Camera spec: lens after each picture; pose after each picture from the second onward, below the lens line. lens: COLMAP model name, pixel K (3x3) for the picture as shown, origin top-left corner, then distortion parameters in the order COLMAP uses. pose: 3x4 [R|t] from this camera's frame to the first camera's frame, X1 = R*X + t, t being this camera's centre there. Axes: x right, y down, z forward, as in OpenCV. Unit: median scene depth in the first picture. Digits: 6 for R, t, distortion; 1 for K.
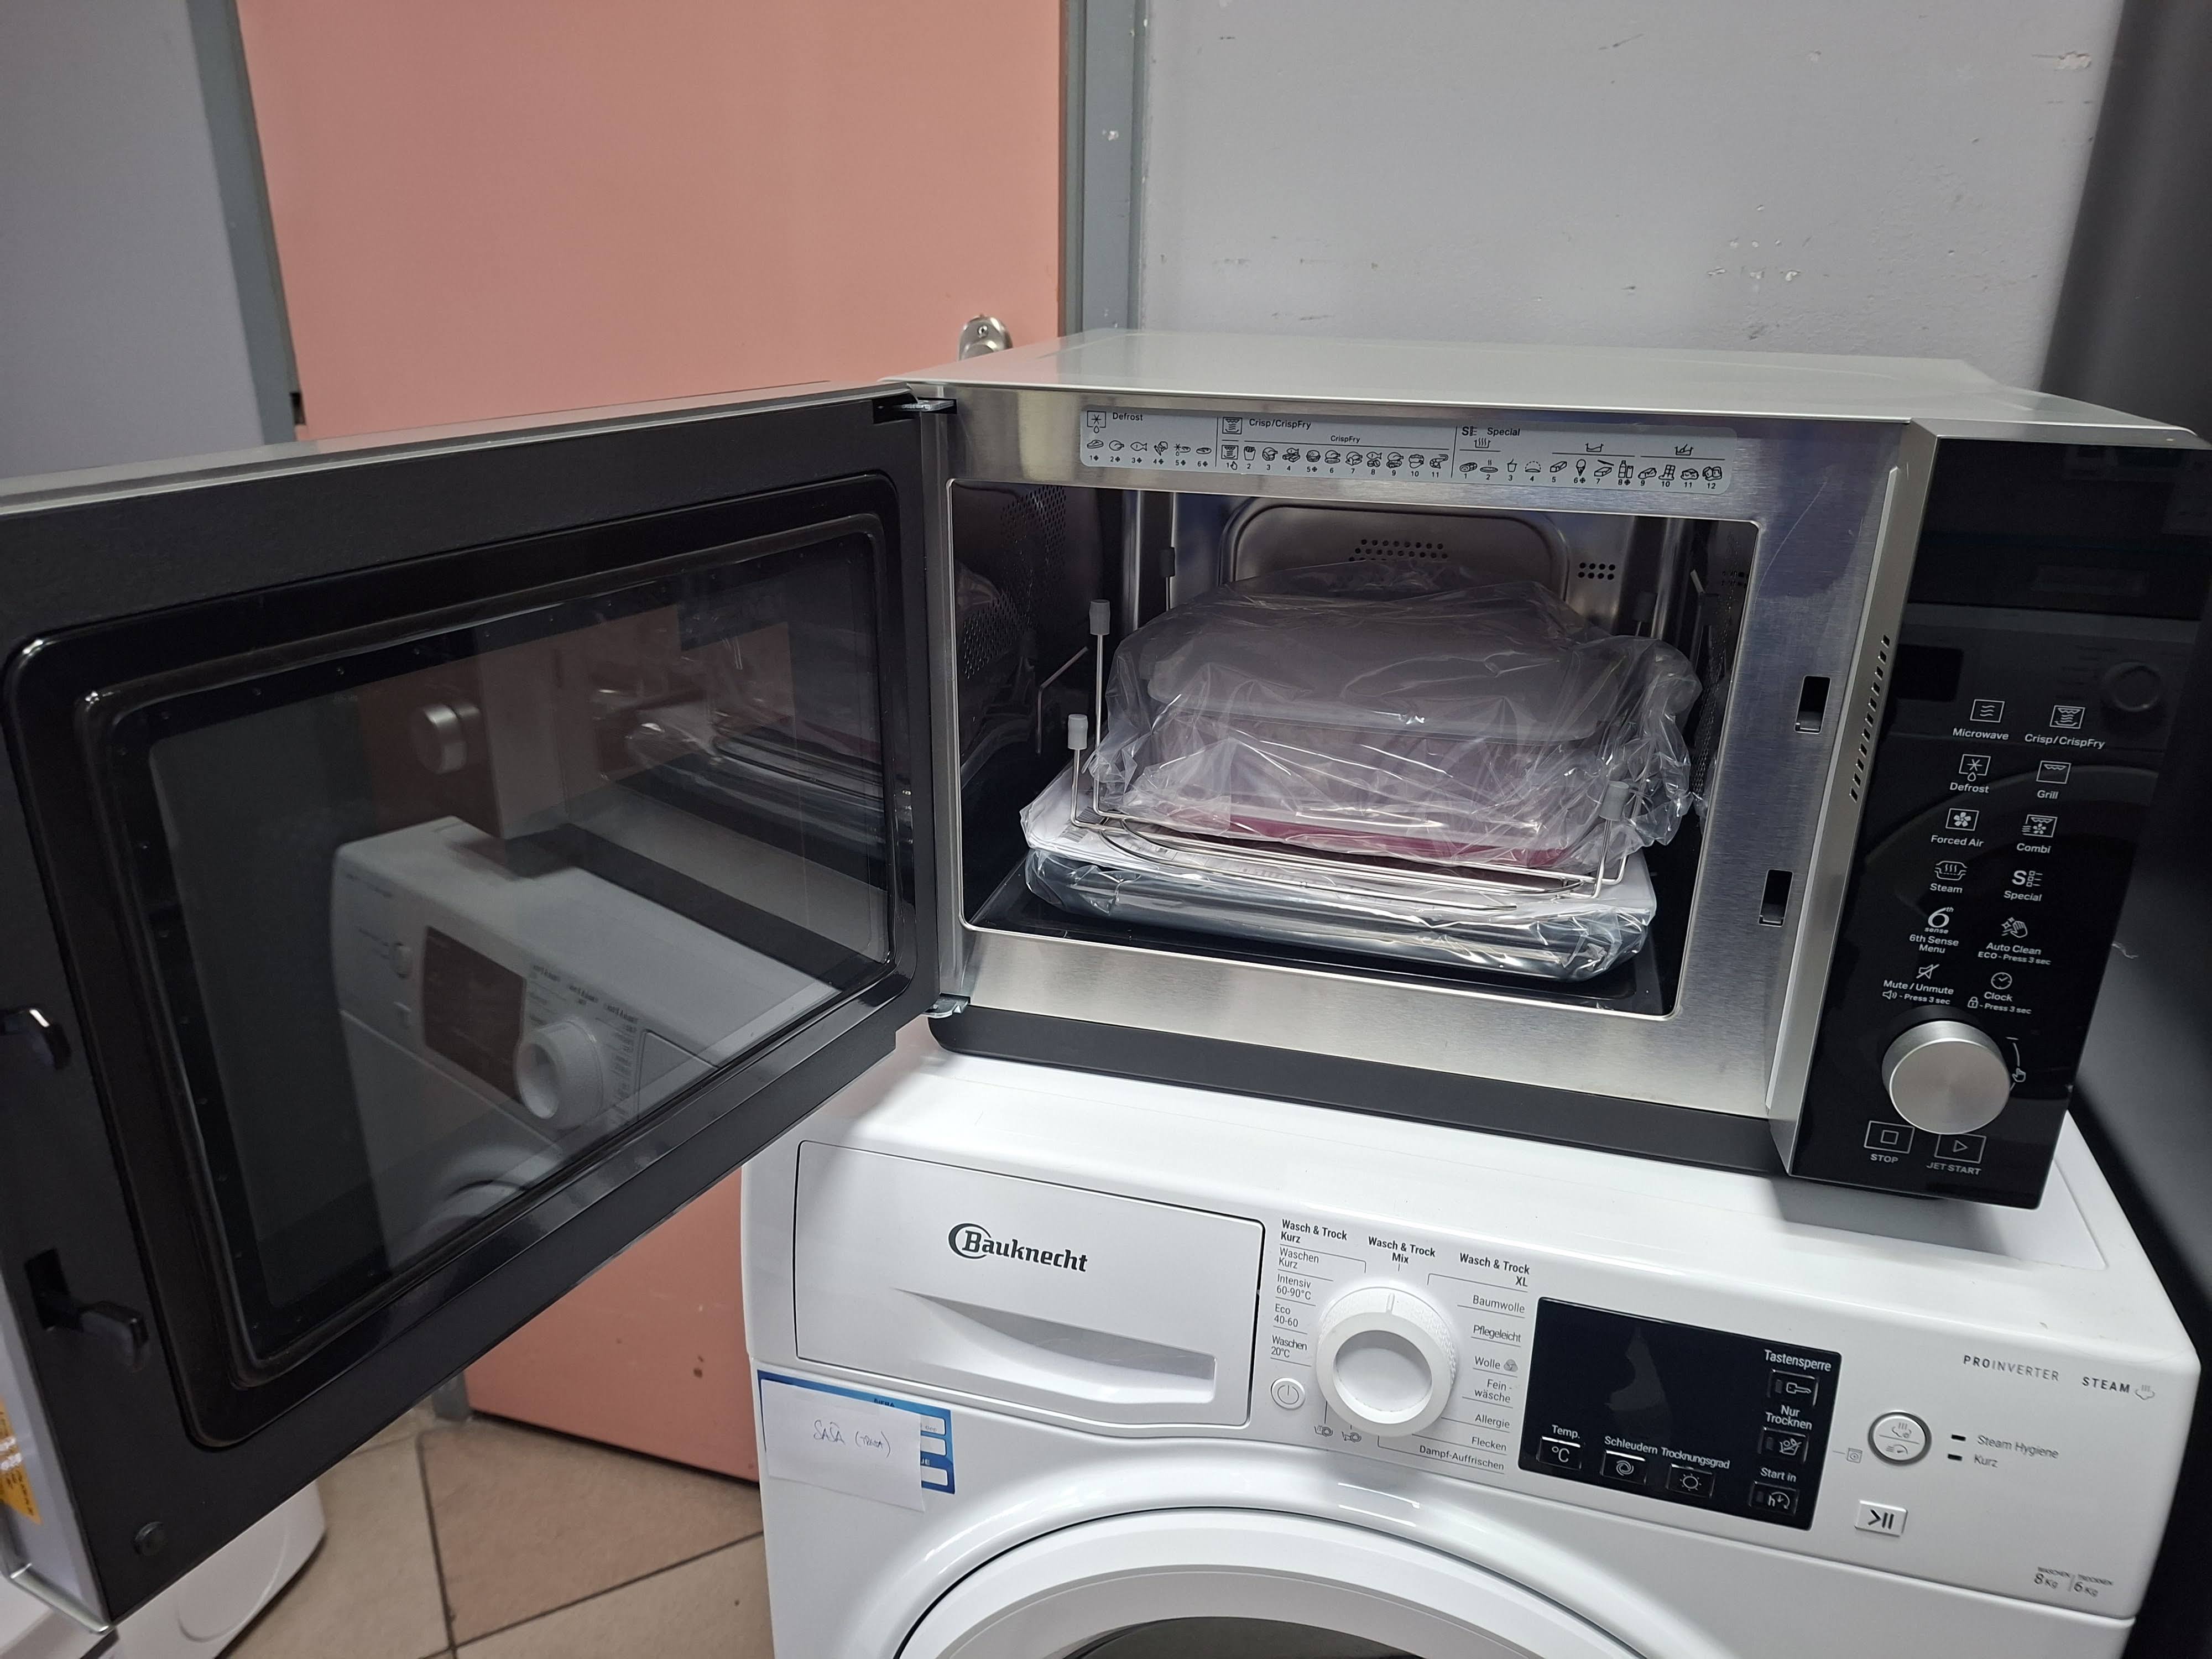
lens RADIAL K [[1488.0, 0, 1083.0], [0, 1488.0, 835.0], [0, 0, 1]] dist [0.001605, -0.017715]
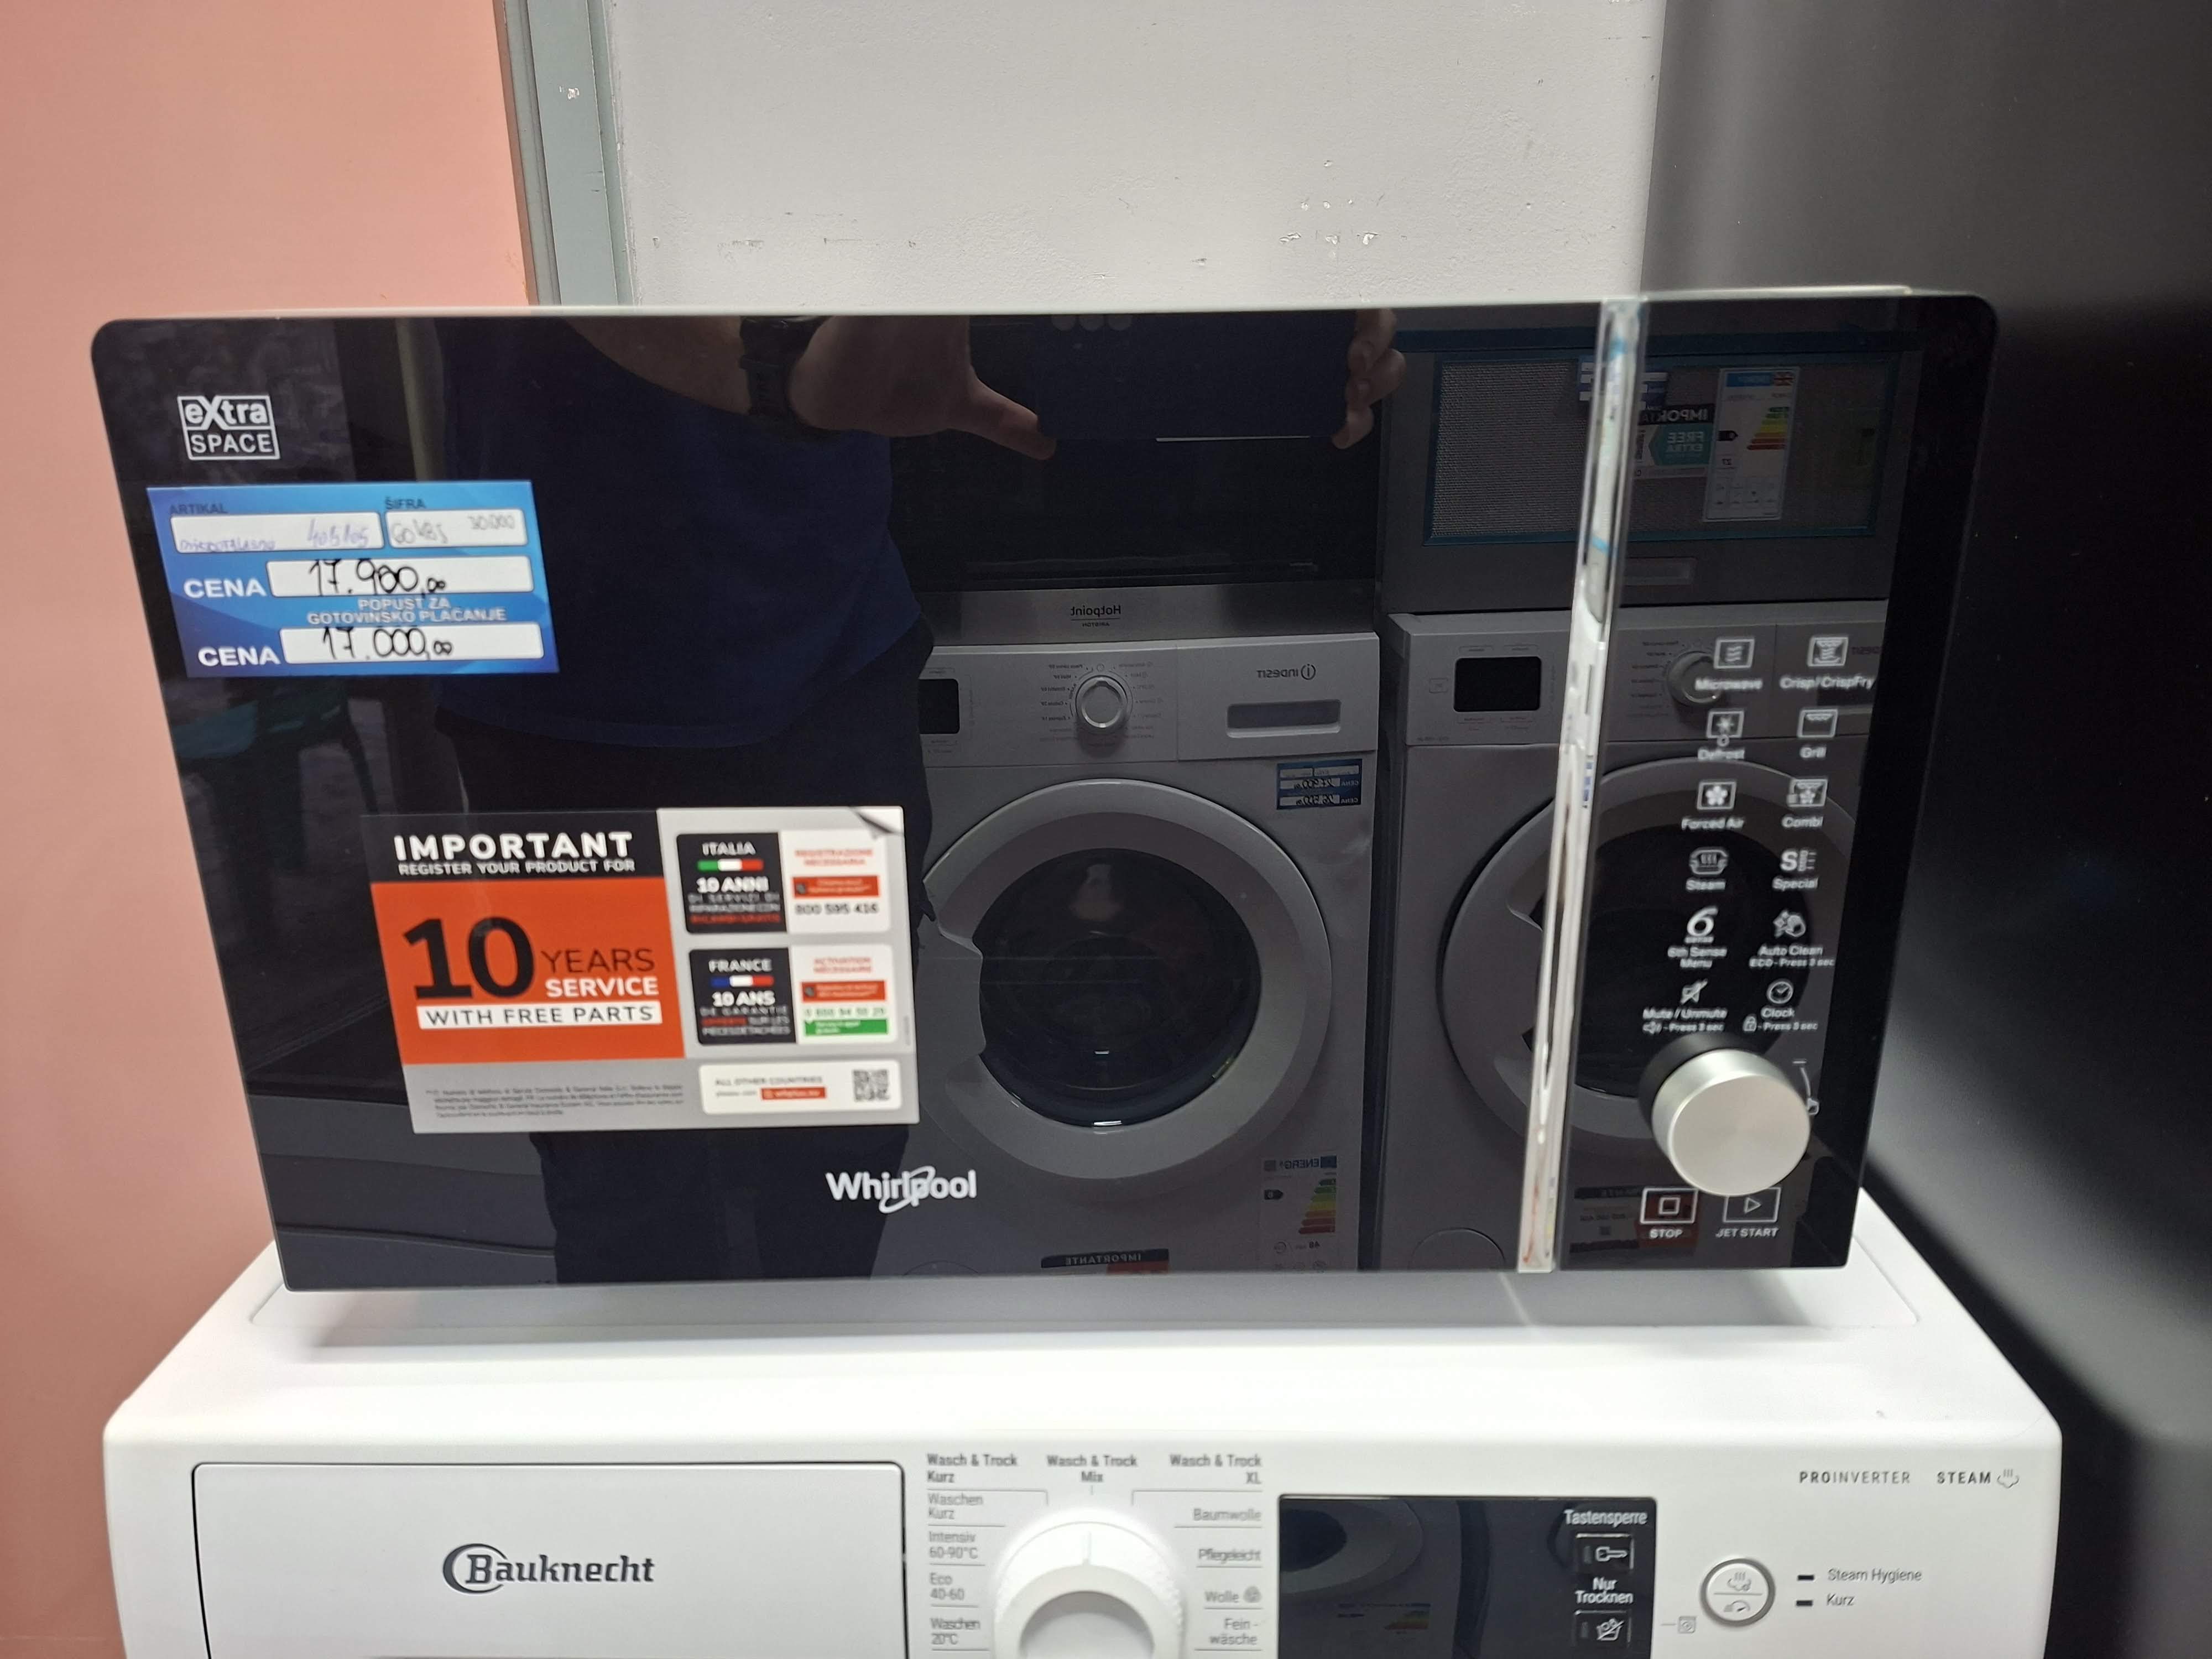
lens RADIAL K [[1488.0, 0, 1088.4], [0, 1488.0, 820.2], [0, 0, 1]] dist [0.001605, -0.017715]
pose [[0.958525, -0.099353, 0.267132, 0.054485], [0.118042, 0.991495, -0.054797, 0.005997], [-0.259416, 0.084058, 0.962101, 0.302680]]
